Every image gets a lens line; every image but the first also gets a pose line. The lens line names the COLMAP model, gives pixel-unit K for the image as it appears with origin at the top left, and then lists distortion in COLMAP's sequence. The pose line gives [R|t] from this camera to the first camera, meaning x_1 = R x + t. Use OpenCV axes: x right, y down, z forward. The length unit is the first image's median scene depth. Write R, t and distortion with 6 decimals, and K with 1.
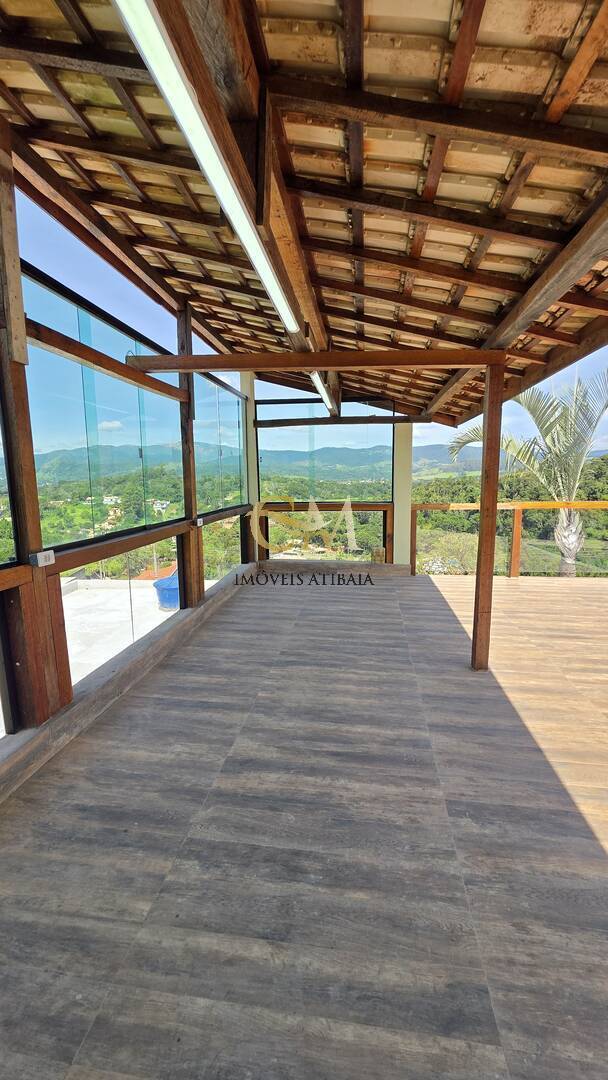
lens RADIAL K [[430.8, 0, 315.0], [0, 430.8, 540.4], [0, 0, 1]] dist [0.005533, 0.000136]
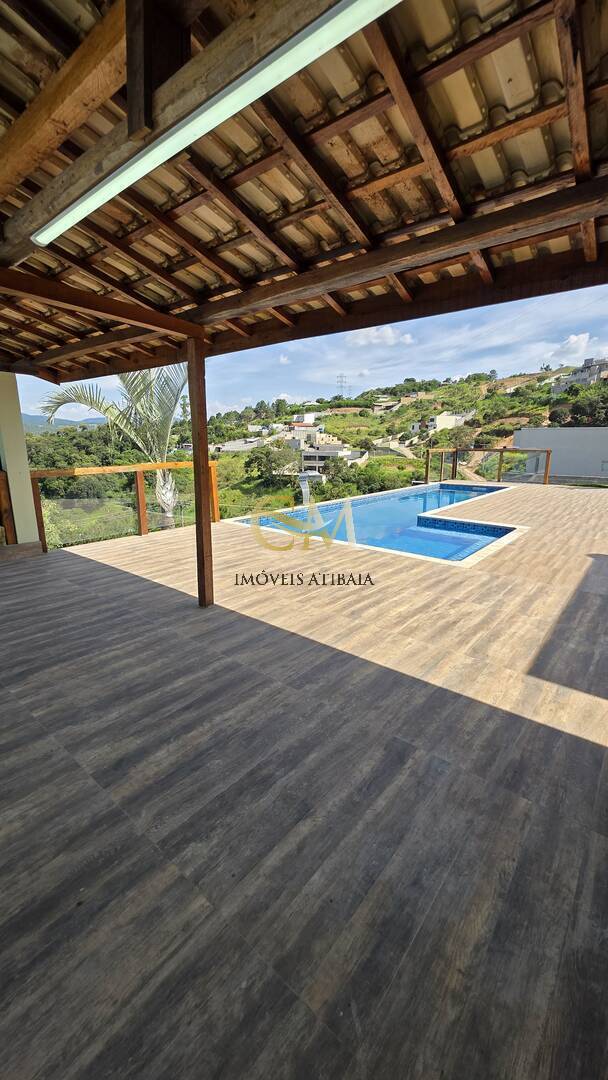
lens RADIAL K [[430.8, 0, 306.4], [0, 430.8, 543.5], [0, 0, 1]] dist [0.005533, 0.000136]
pose [[0.524425, -0.184186, 0.831297, -0.588682], [0.114643, 0.982707, 0.145410, -0.009296], [-0.843704, 0.019046, 0.536471, 0.195271]]
